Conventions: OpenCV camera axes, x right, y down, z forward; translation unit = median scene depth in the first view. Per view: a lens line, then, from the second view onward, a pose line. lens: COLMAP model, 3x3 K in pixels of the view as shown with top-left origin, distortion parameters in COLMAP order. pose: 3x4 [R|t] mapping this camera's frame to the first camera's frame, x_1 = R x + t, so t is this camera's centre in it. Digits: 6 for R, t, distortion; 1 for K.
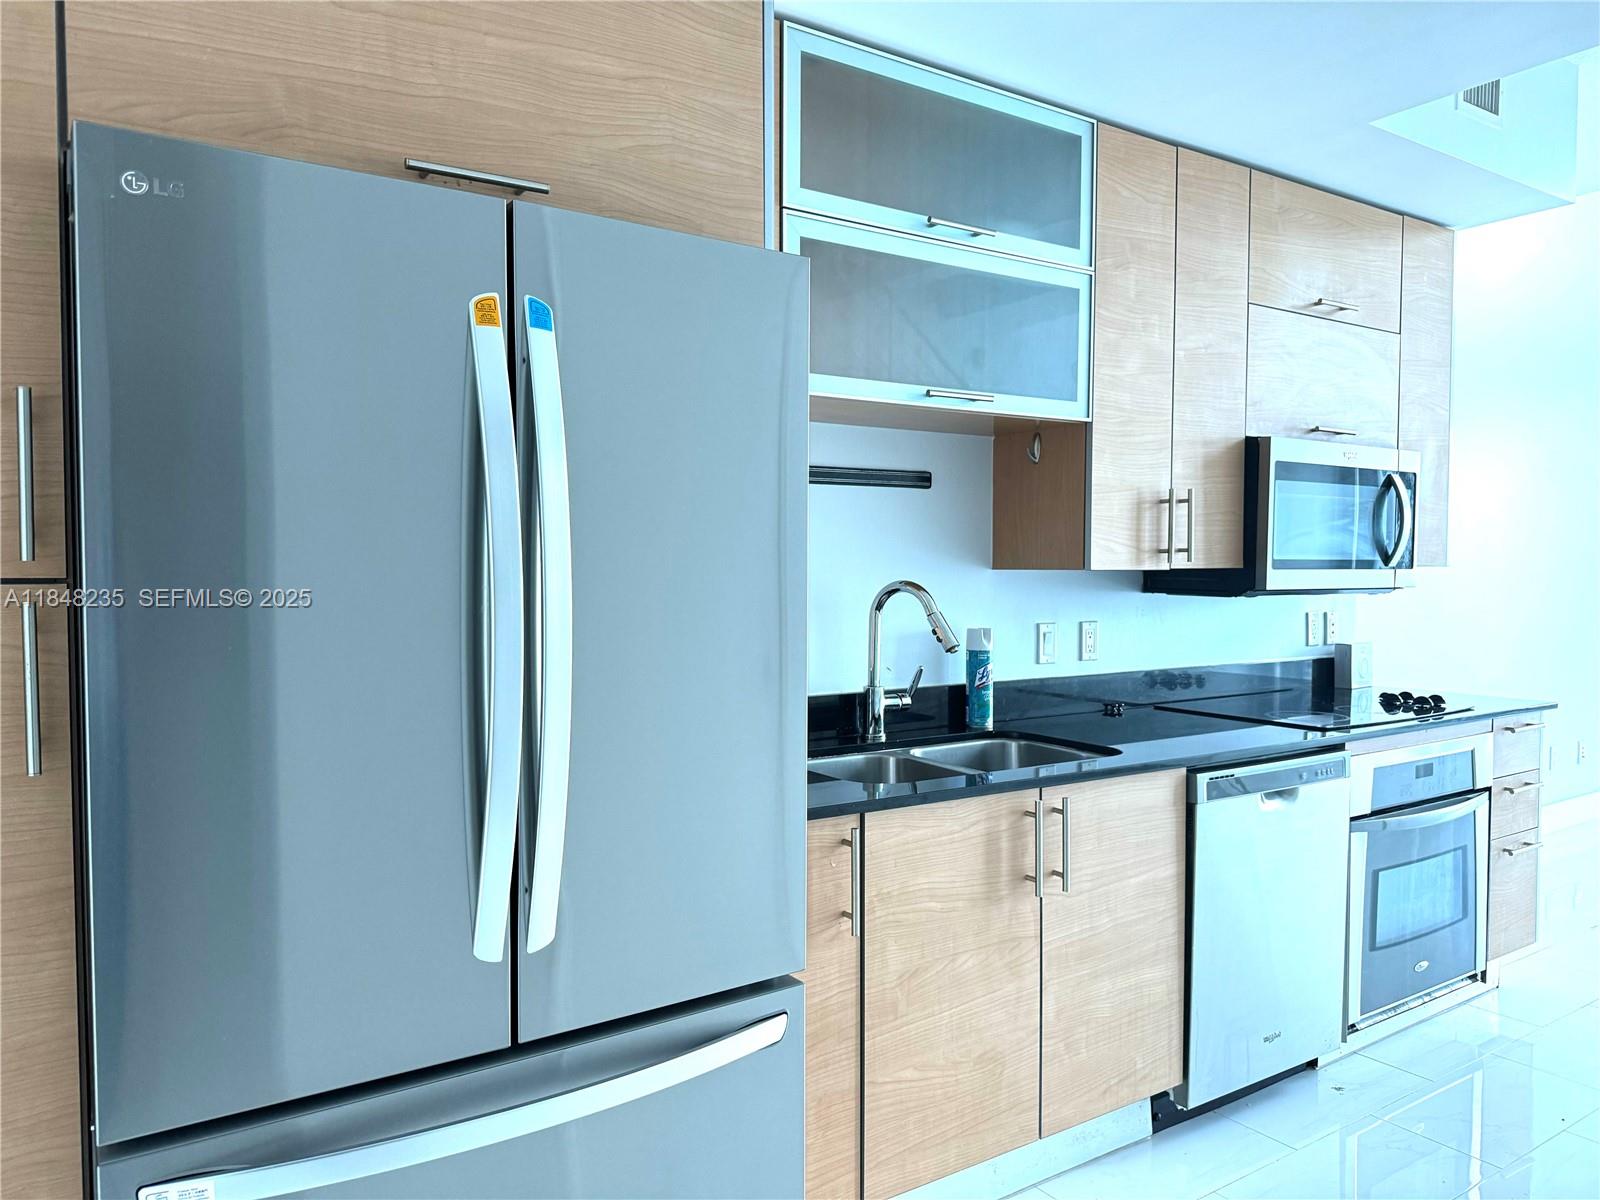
lens RADIAL K [[1112.0, 0, 804.2], [0, 1112.0, 601.7], [0, 0, 1]] dist [0.037683, -0.051703]
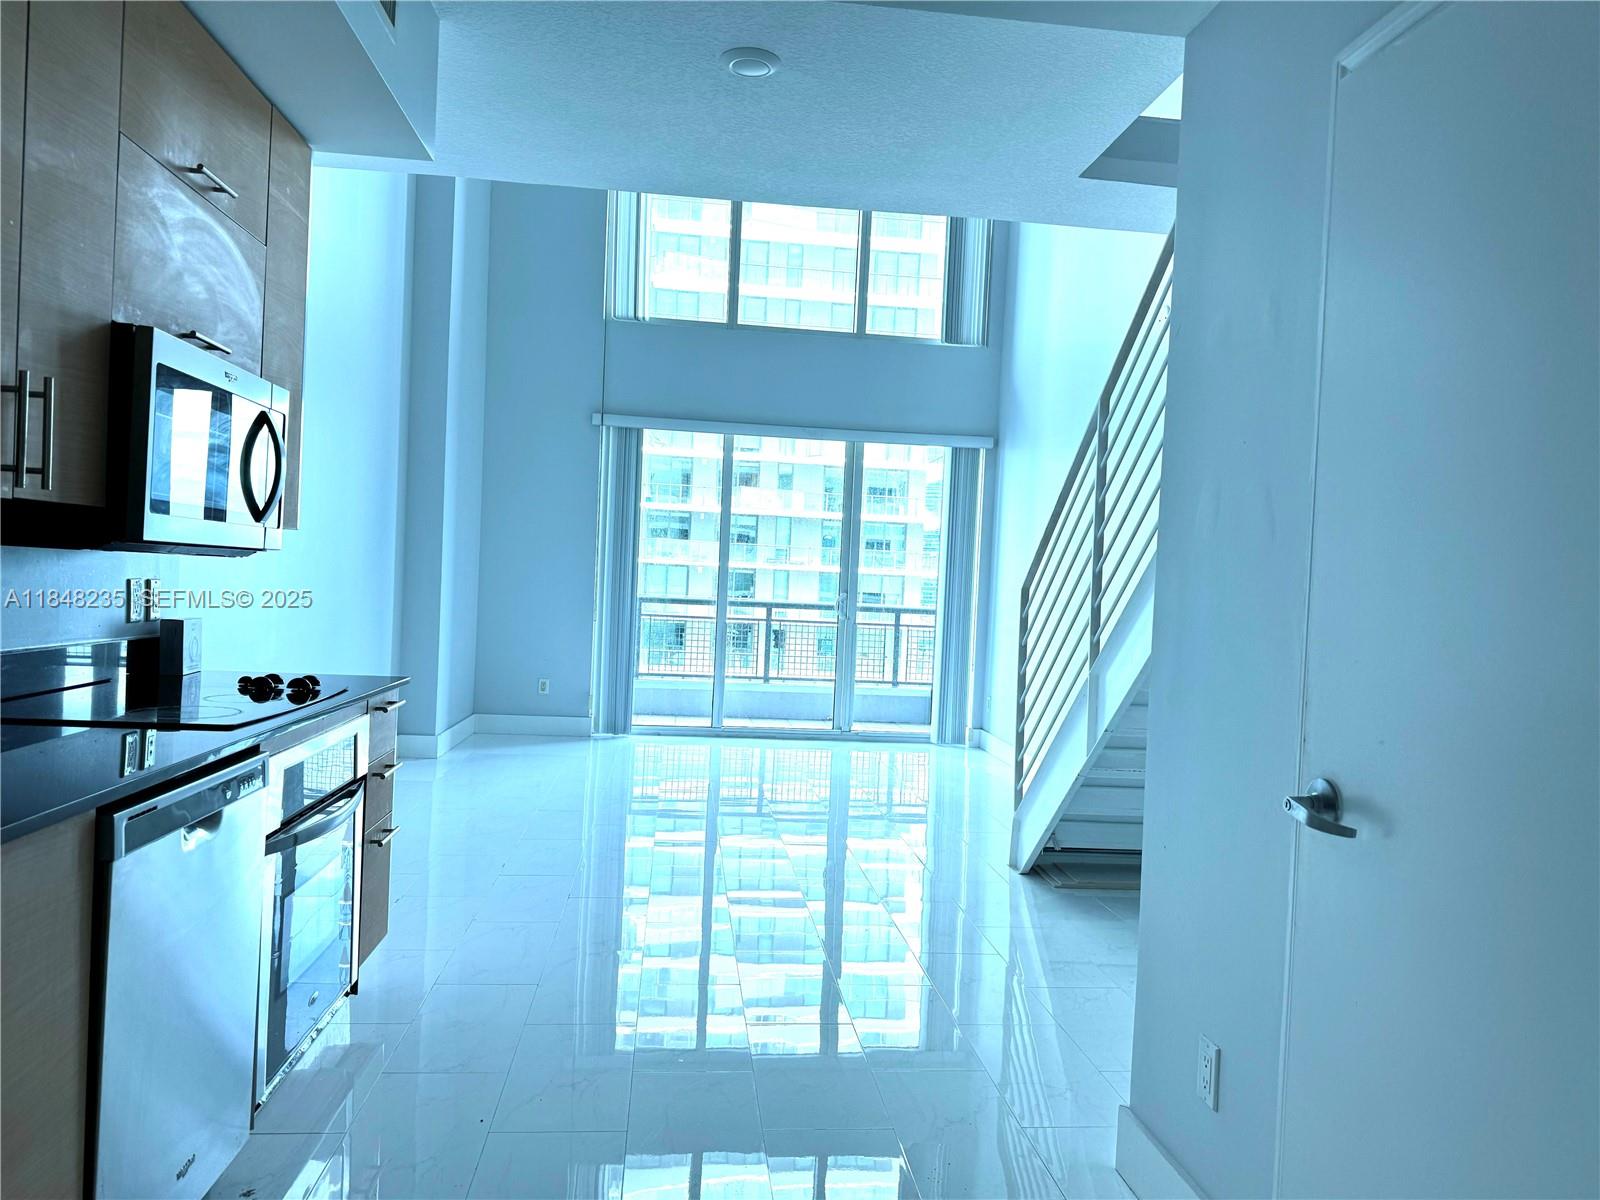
lens RADIAL K [[1112.0, 0, 814.2], [0, 1112.0, 607.0], [0, 0, 1]] dist [0.037683, -0.051703]
pose [[0.441280, 0.002708, 0.897365, -0.039863], [-0.017428, 0.999833, 0.005552, 0.020427], [-0.897200, -0.018089, 0.441254, 0.296723]]
